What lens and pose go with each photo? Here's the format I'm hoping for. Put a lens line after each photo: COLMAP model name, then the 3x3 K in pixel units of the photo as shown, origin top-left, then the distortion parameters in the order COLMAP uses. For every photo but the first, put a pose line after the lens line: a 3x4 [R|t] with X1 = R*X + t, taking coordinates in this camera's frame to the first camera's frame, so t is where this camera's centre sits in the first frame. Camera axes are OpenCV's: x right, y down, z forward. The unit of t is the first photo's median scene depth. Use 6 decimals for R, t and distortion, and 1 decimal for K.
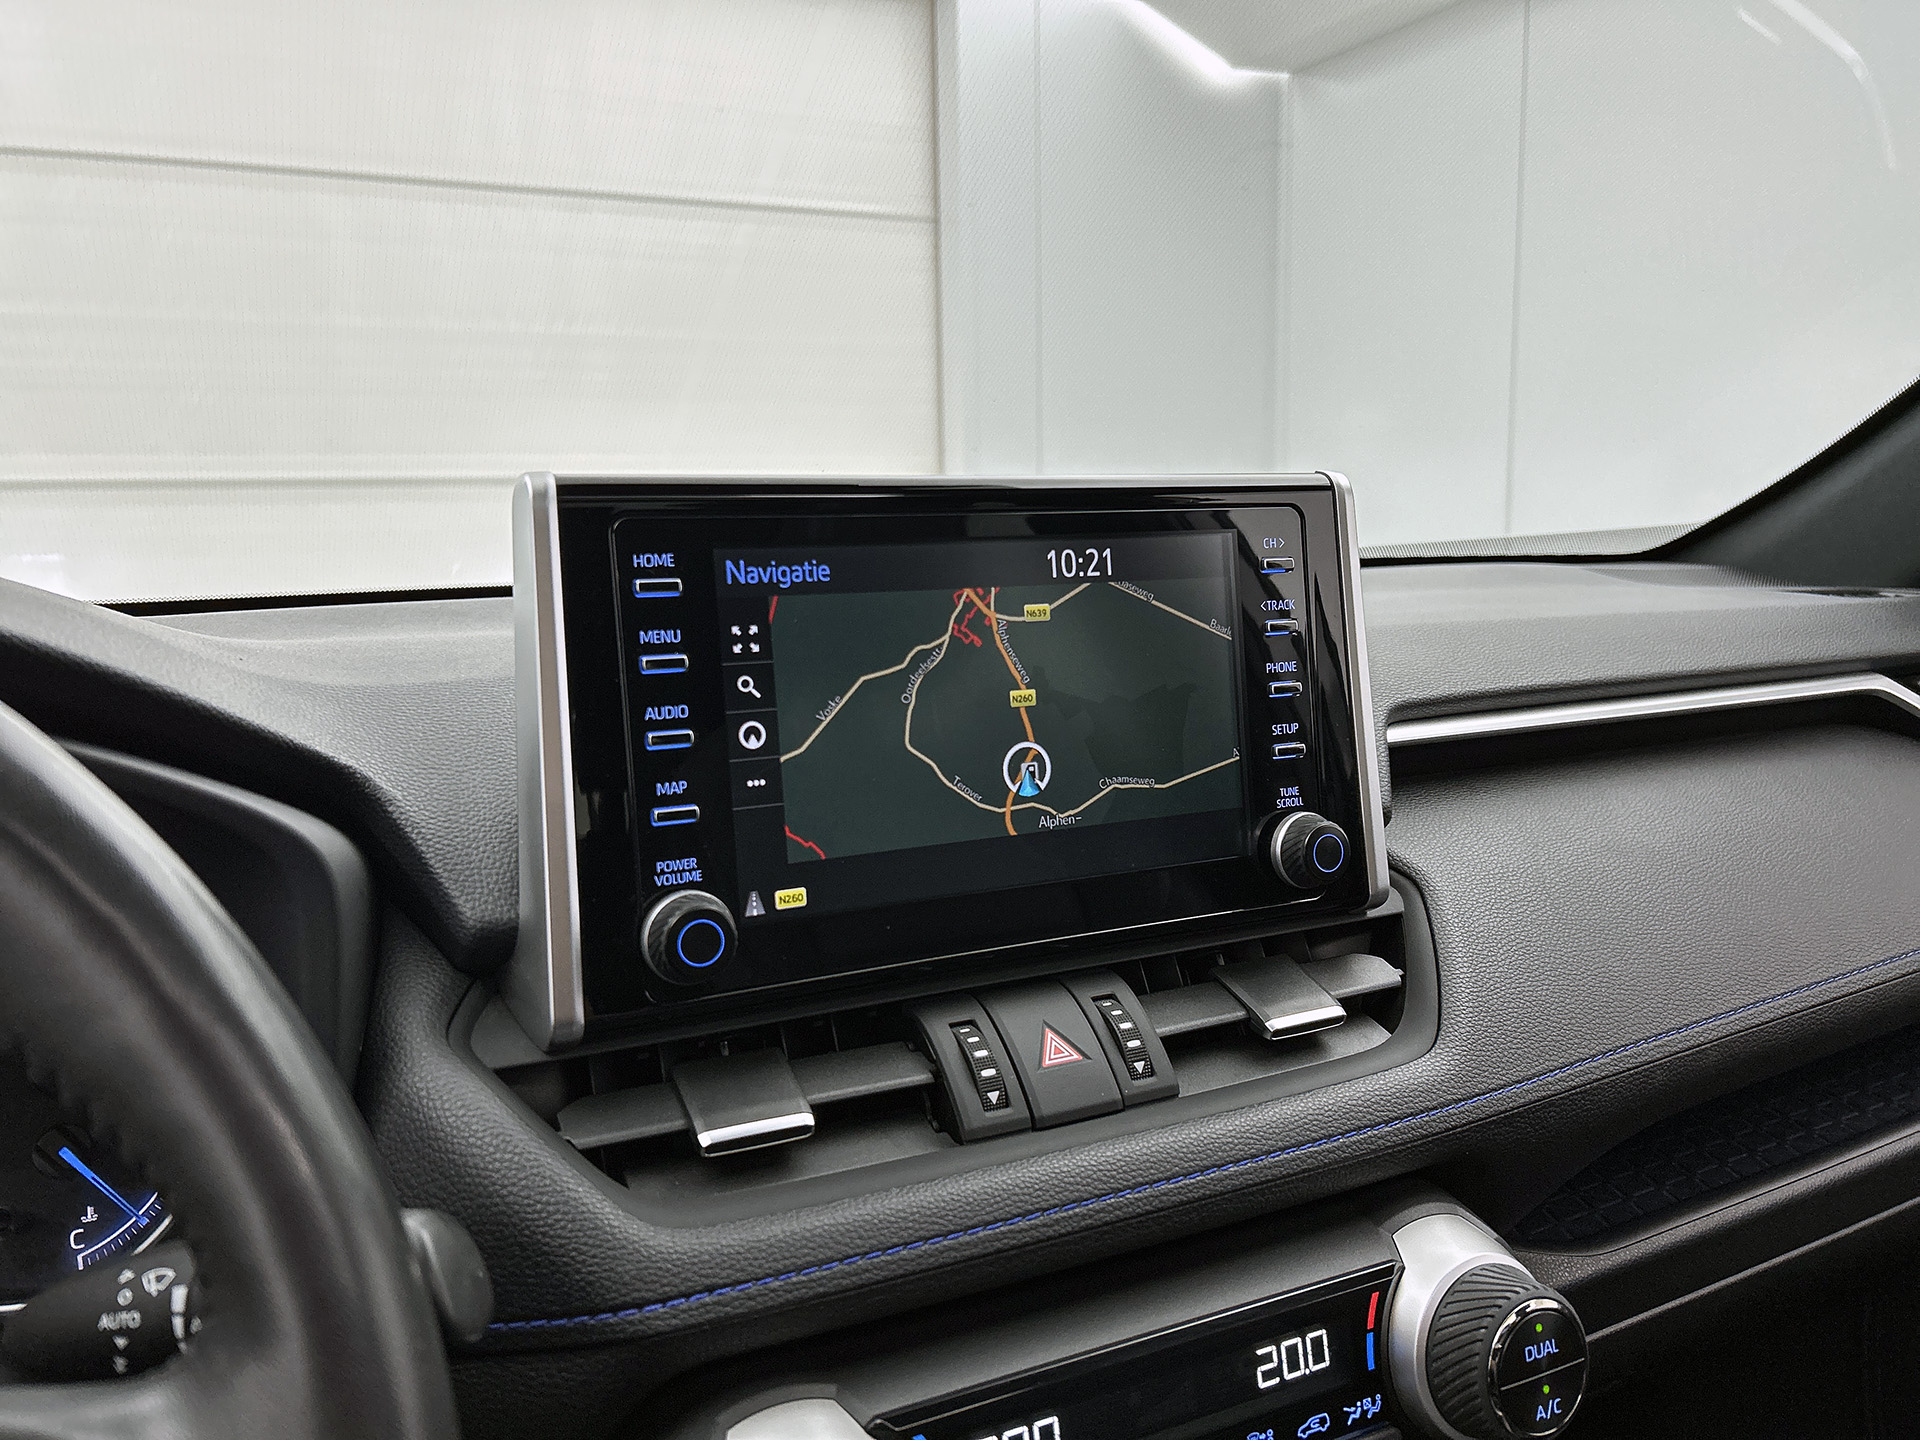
lens RADIAL K [[1461.9, 0, 959.5], [0, 1461.9, 725.7], [0, 0, 1]] dist [0.064823, -0.070975]
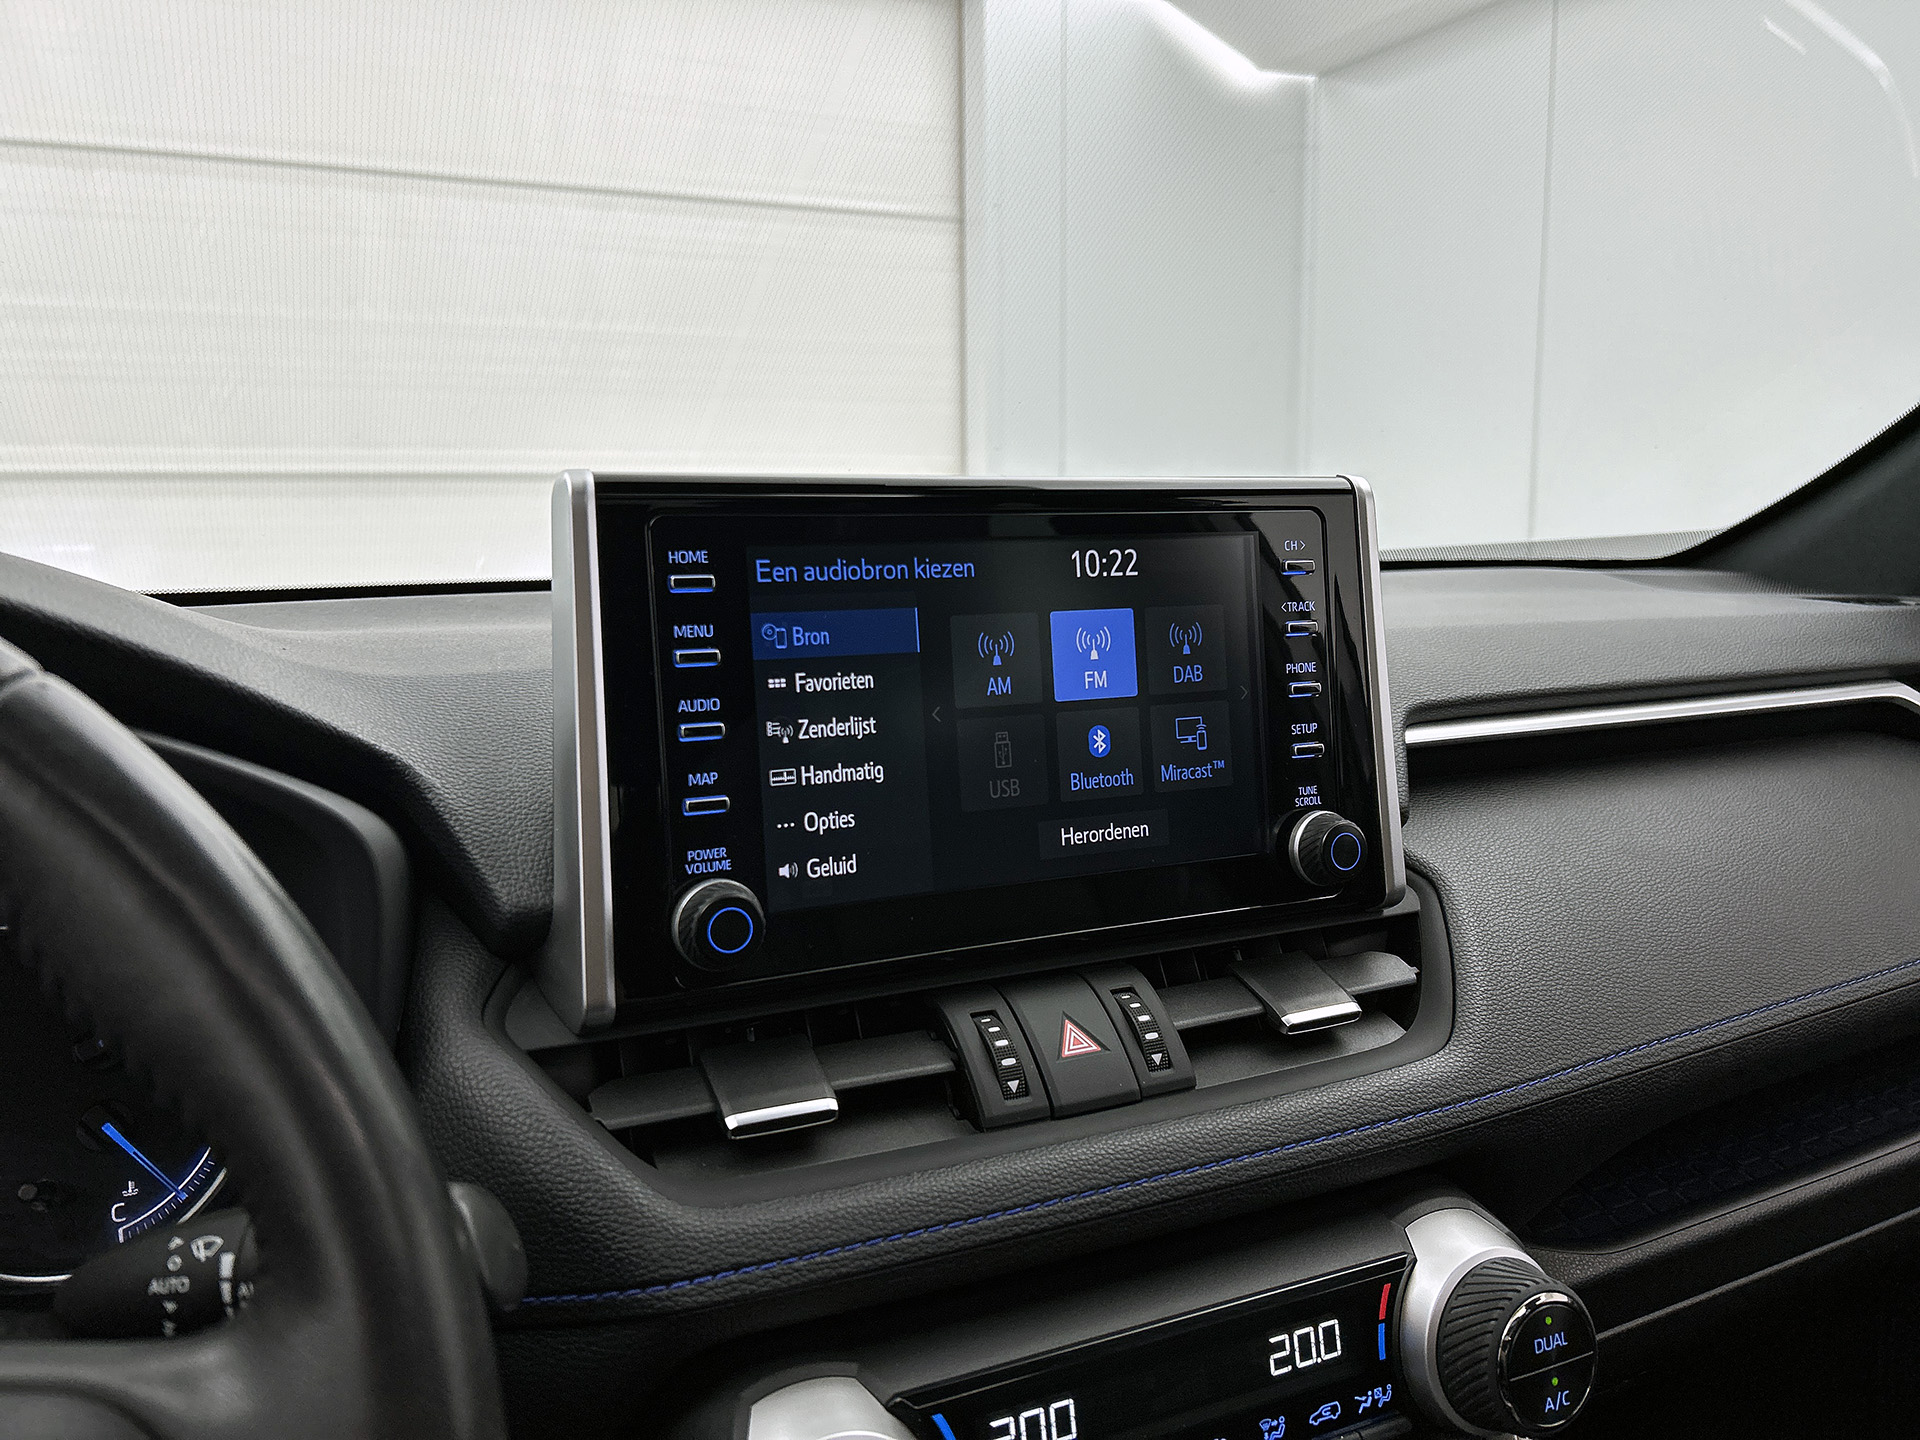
lens RADIAL K [[1461.9, 0, 961.0], [0, 1461.9, 720.3], [0, 0, 1]] dist [0.064823, -0.070975]
pose [[0.999869, 0.011137, -0.011743, -0.004096], [-0.011171, 0.999934, -0.002780, 0.002240], [0.011711, 0.002911, 0.999927, -0.020993]]
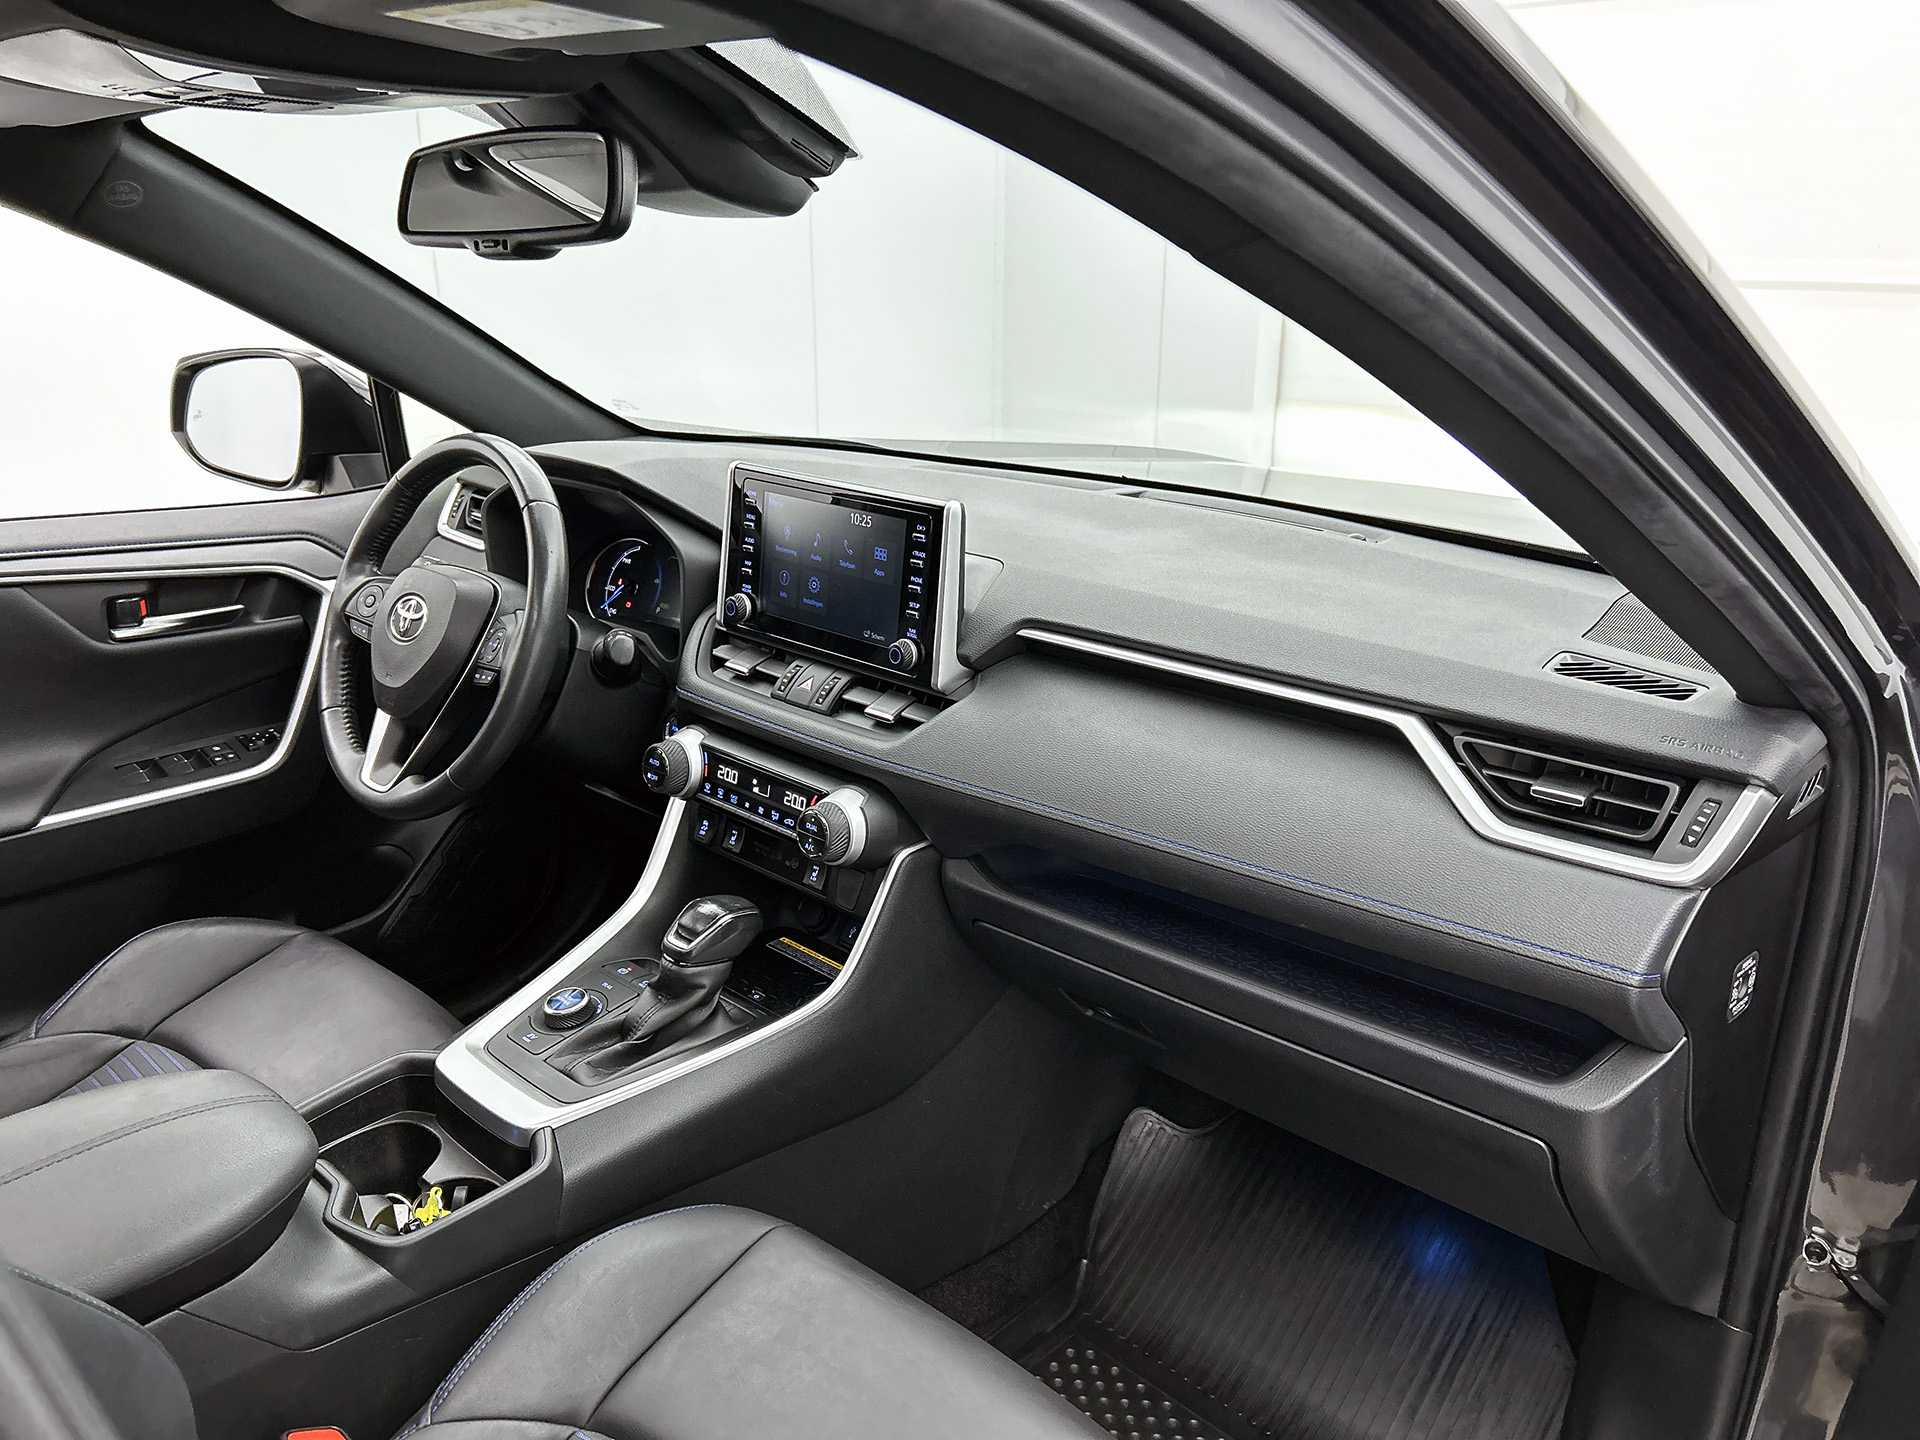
lens RADIAL K [[1461.9, 0, 974.0], [0, 1461.9, 766.5], [0, 0, 1]] dist [0.064823, -0.070975]
pose [[0.349497, 0.306484, -0.885392, 2.878737], [-0.194293, 0.948151, 0.251514, -0.431990], [0.916571, 0.084122, 0.390924, 0.184197]]
